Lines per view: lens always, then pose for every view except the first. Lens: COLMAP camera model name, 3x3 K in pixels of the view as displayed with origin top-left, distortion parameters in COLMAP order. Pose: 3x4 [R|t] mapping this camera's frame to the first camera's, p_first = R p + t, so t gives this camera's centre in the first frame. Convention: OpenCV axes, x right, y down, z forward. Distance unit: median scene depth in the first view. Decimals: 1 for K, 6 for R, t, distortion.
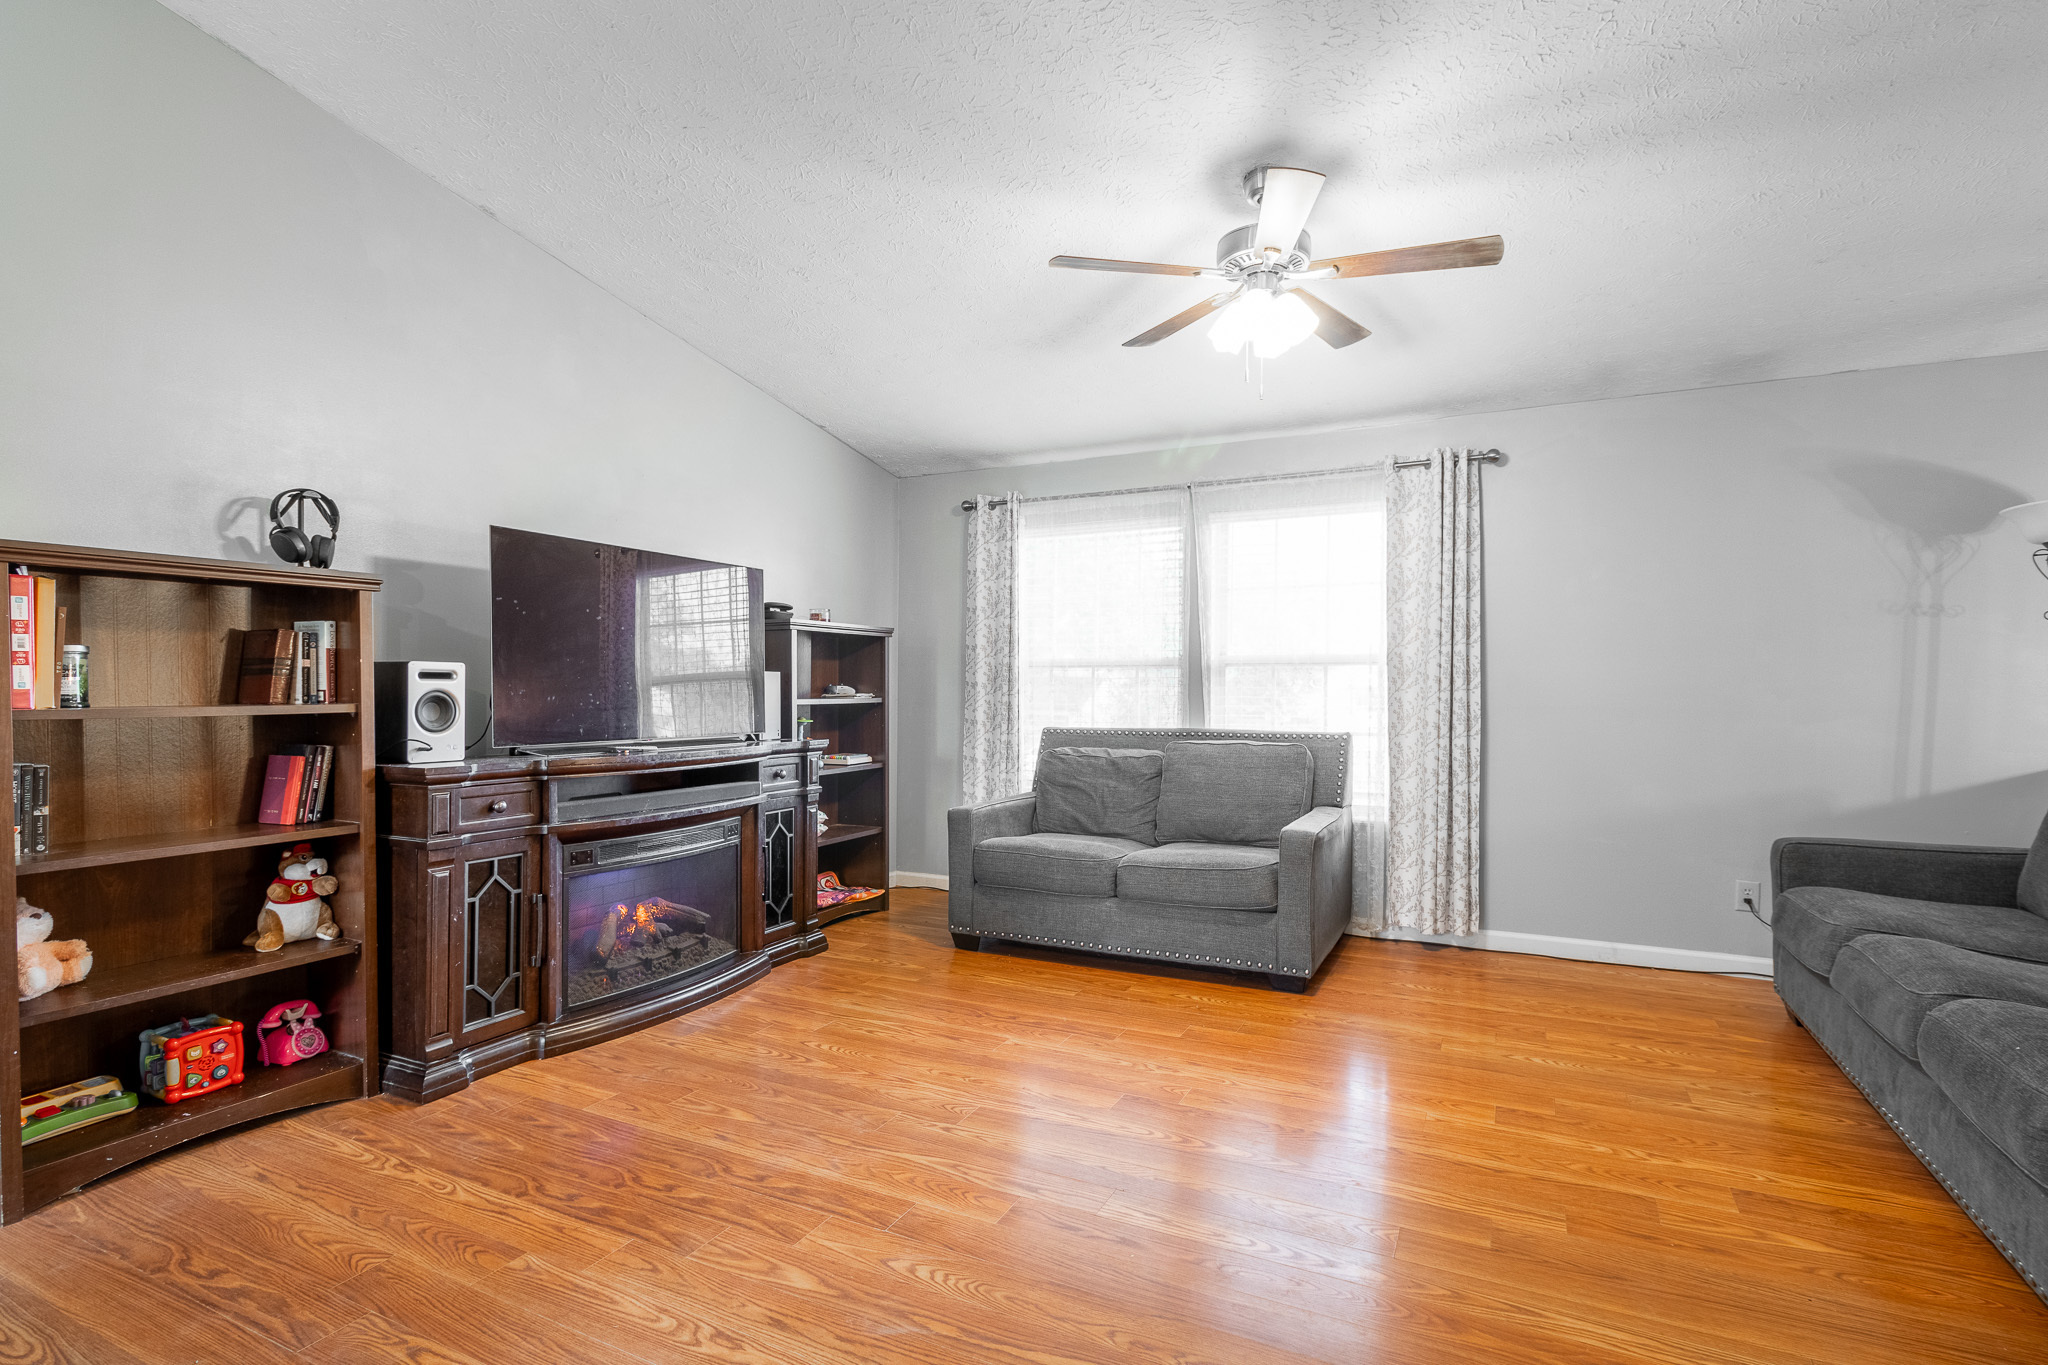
lens RADIAL K [[953.8, 0, 1048.1], [0, 953.8, 700.8], [0, 0, 1]] dist [0.002329, -0.000527]
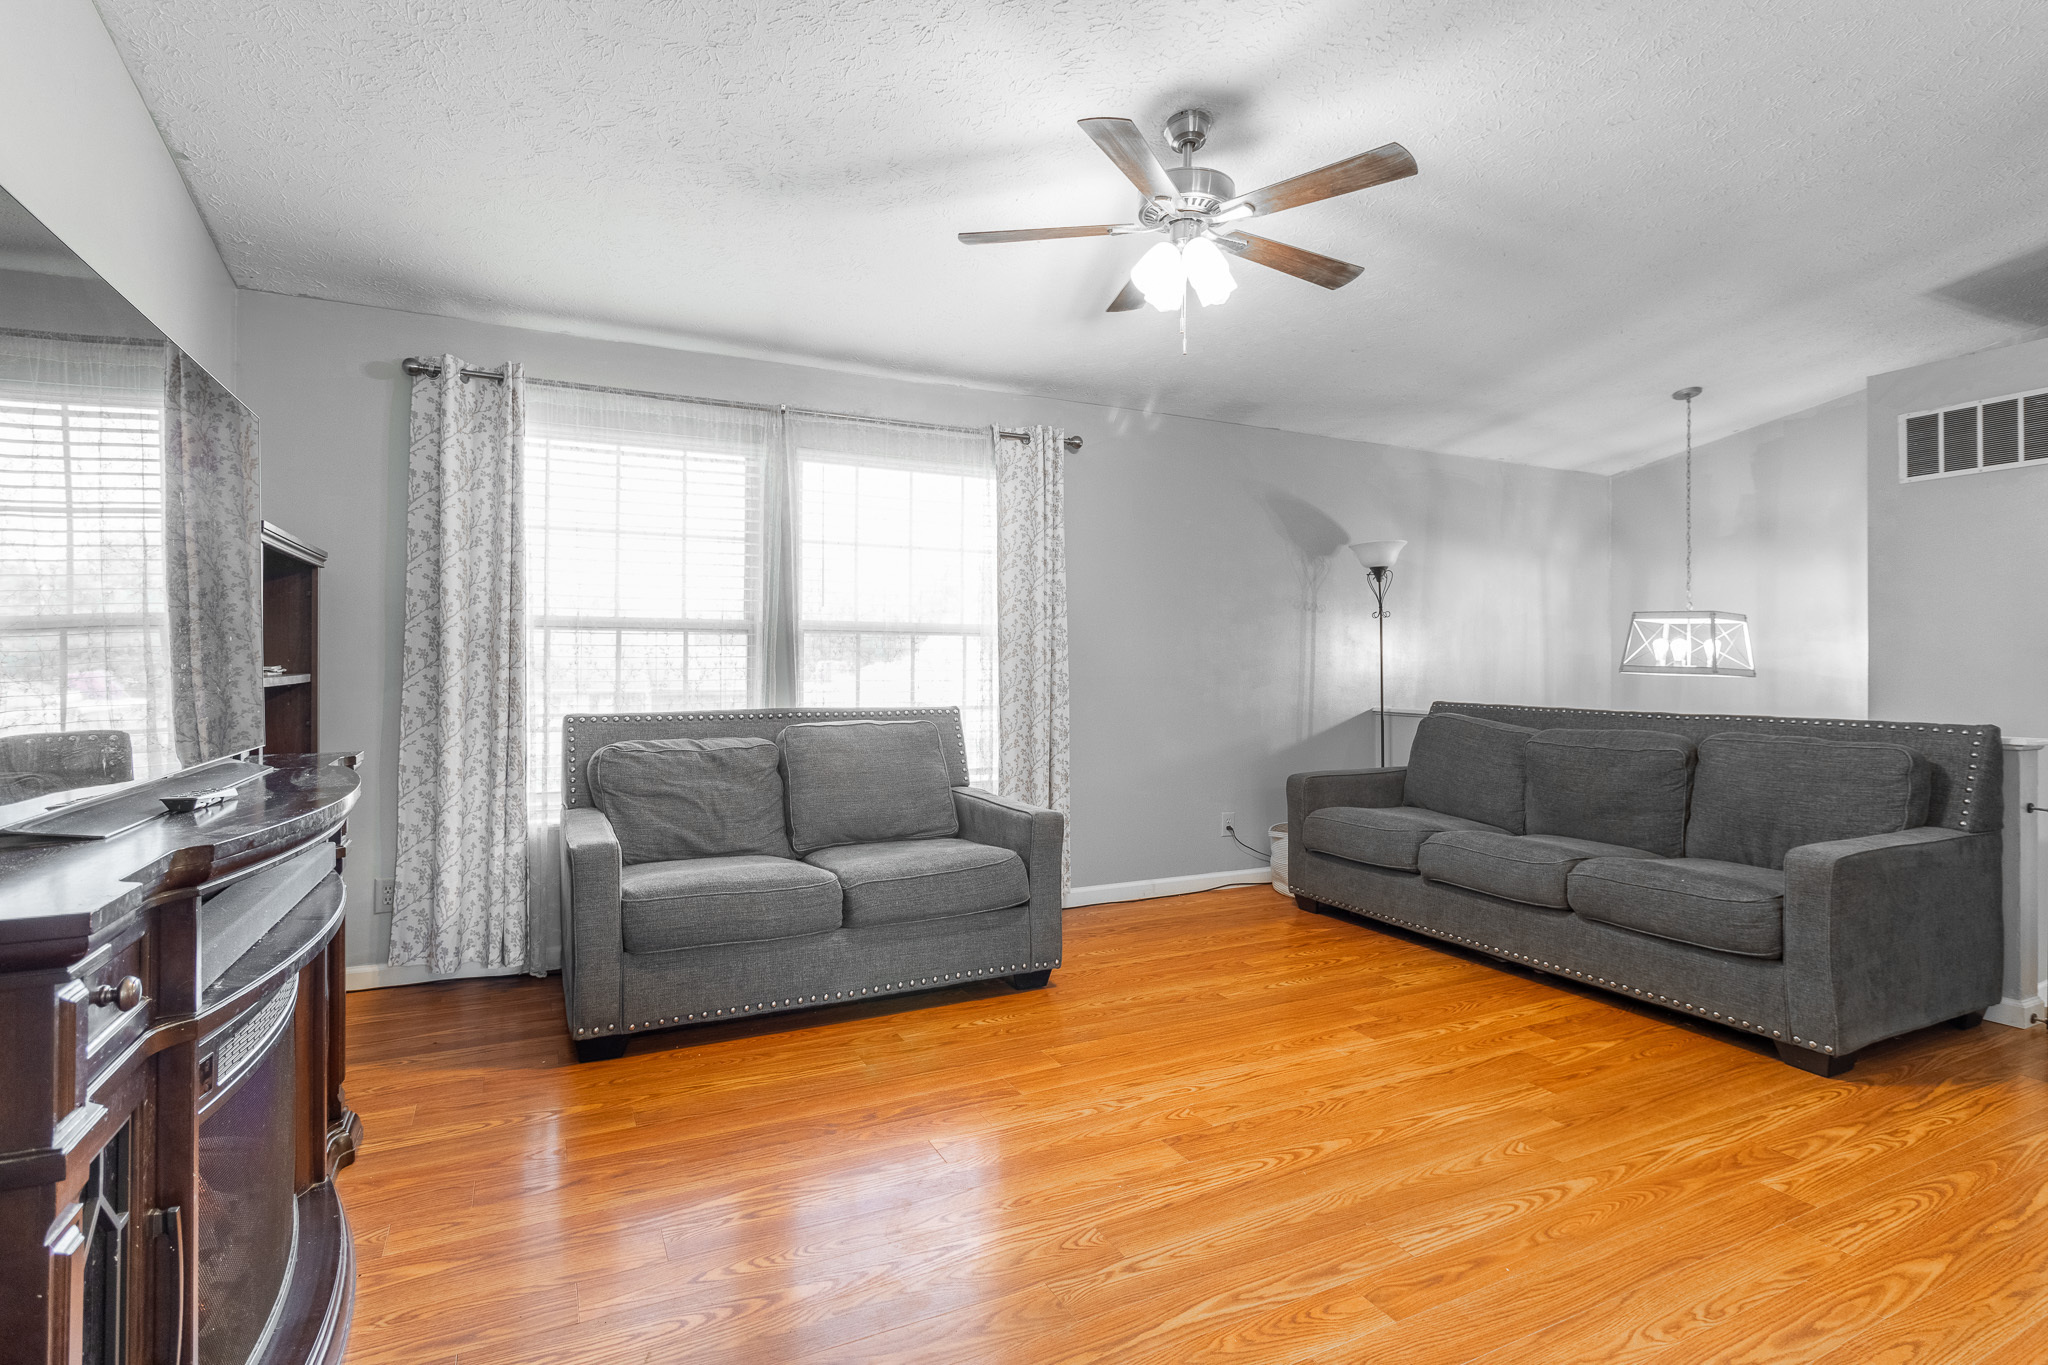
lens RADIAL K [[1005.7, 0, 1022.3], [0, 1005.7, 662.1], [0, 0, 1]] dist [-0.002275, 0.000833]
pose [[0.618807, 0.002058, 0.785541, -0.690808], [0.006670, 0.999947, -0.007874, -0.004076], [-0.785515, 0.010112, 0.618760, 0.539234]]
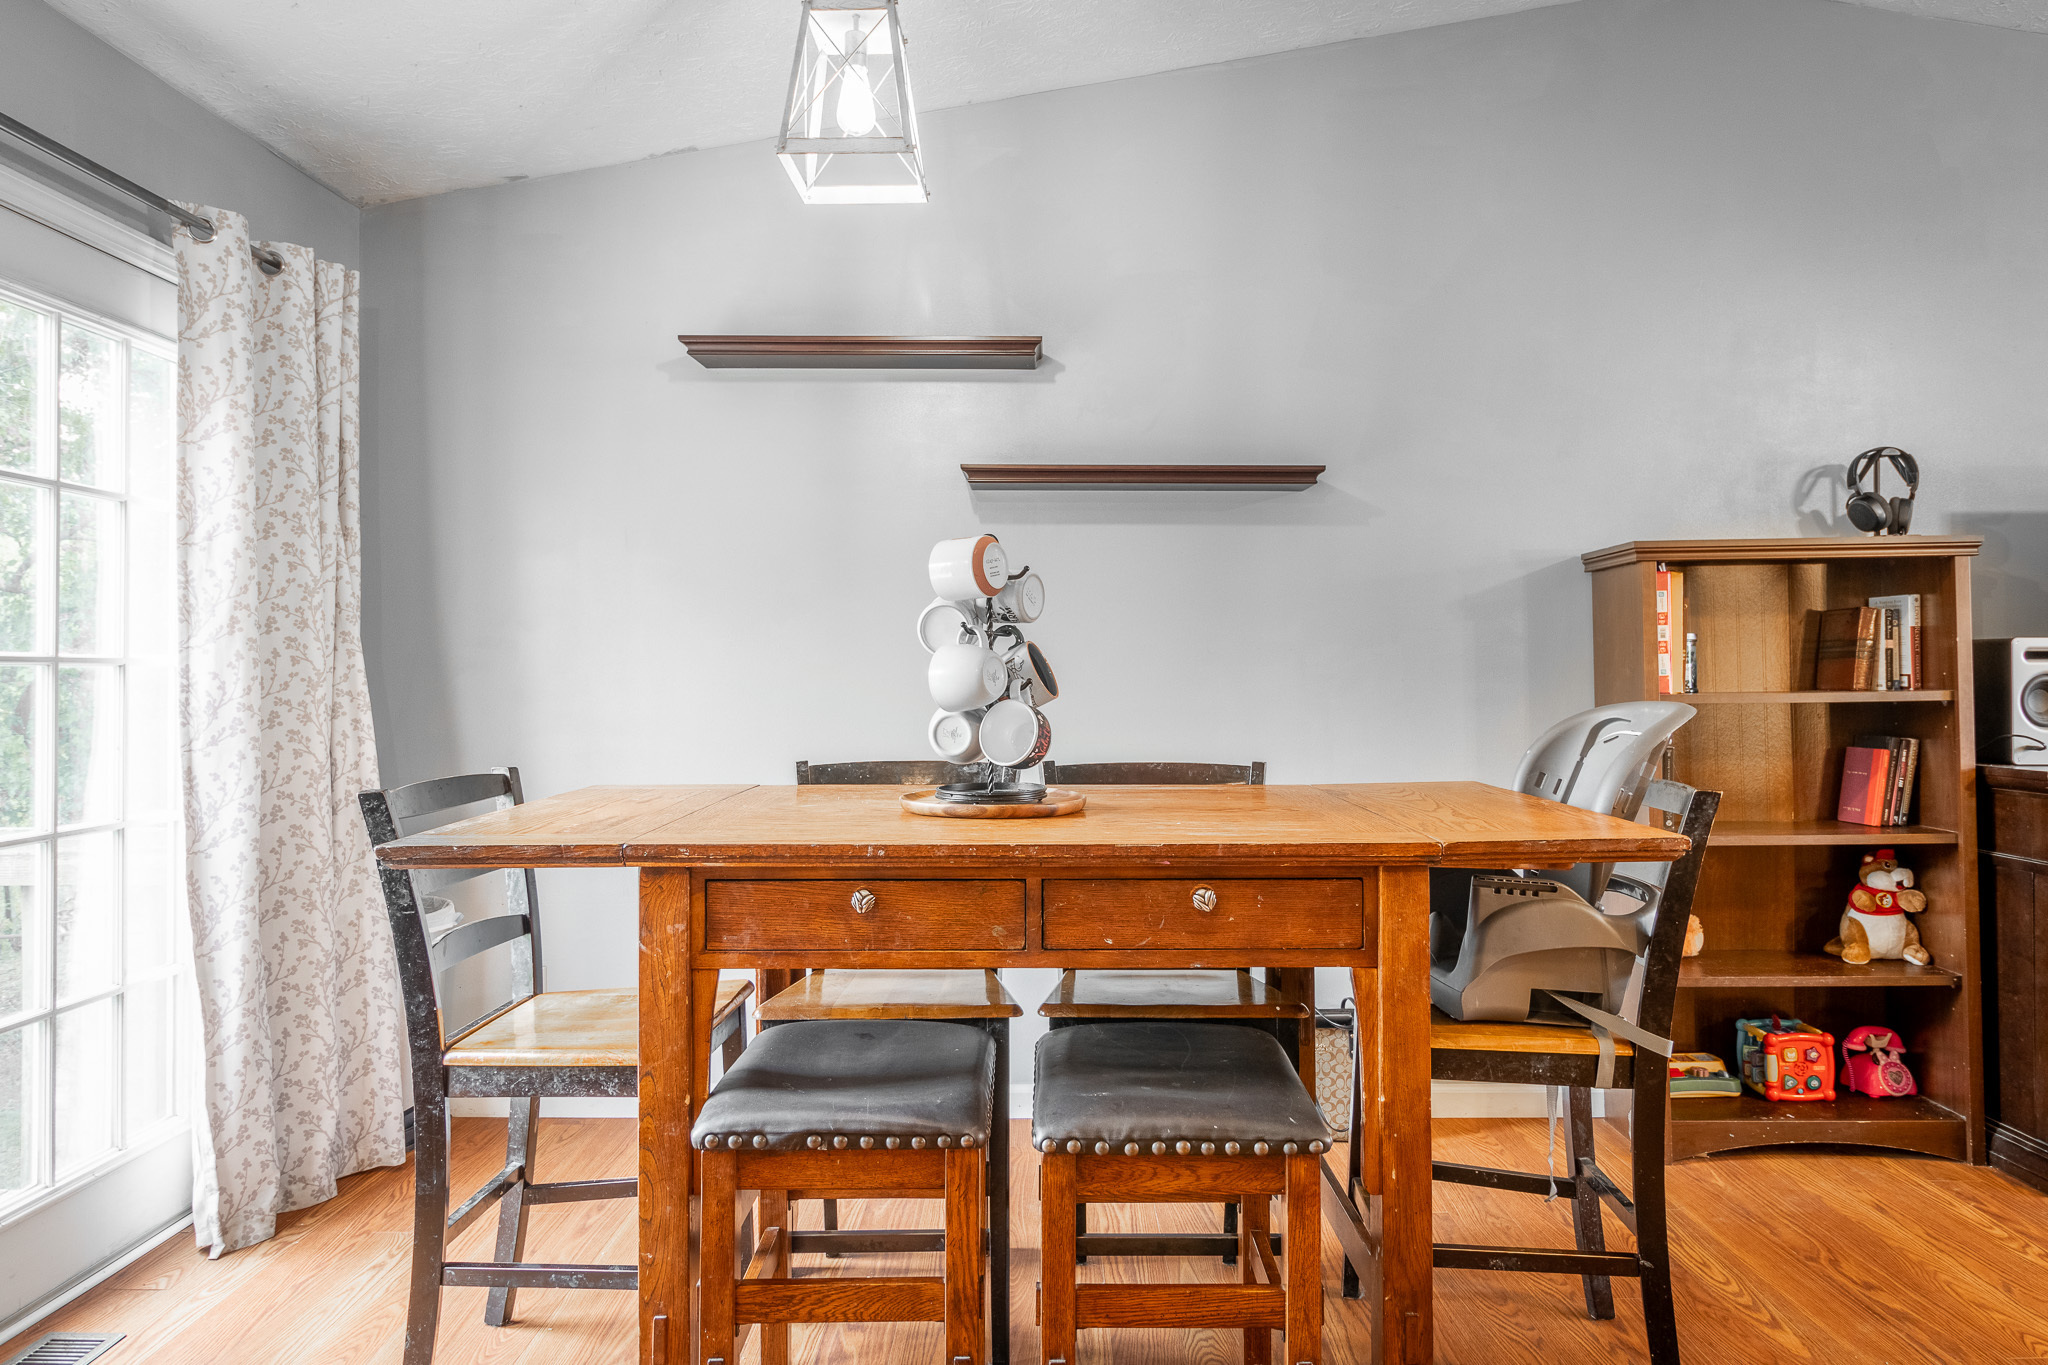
lens RADIAL K [[1308.7, 0, 1009.4], [0, 1308.7, 655.4], [0, 0, 1]] dist [0.001754, 0.003593]
pose [[0.426198, -0.020498, -0.904397, -0.027966], [-0.001955, 0.999720, -0.023580, 0.001047], [0.904628, 0.011817, 0.426039, -0.244868]]
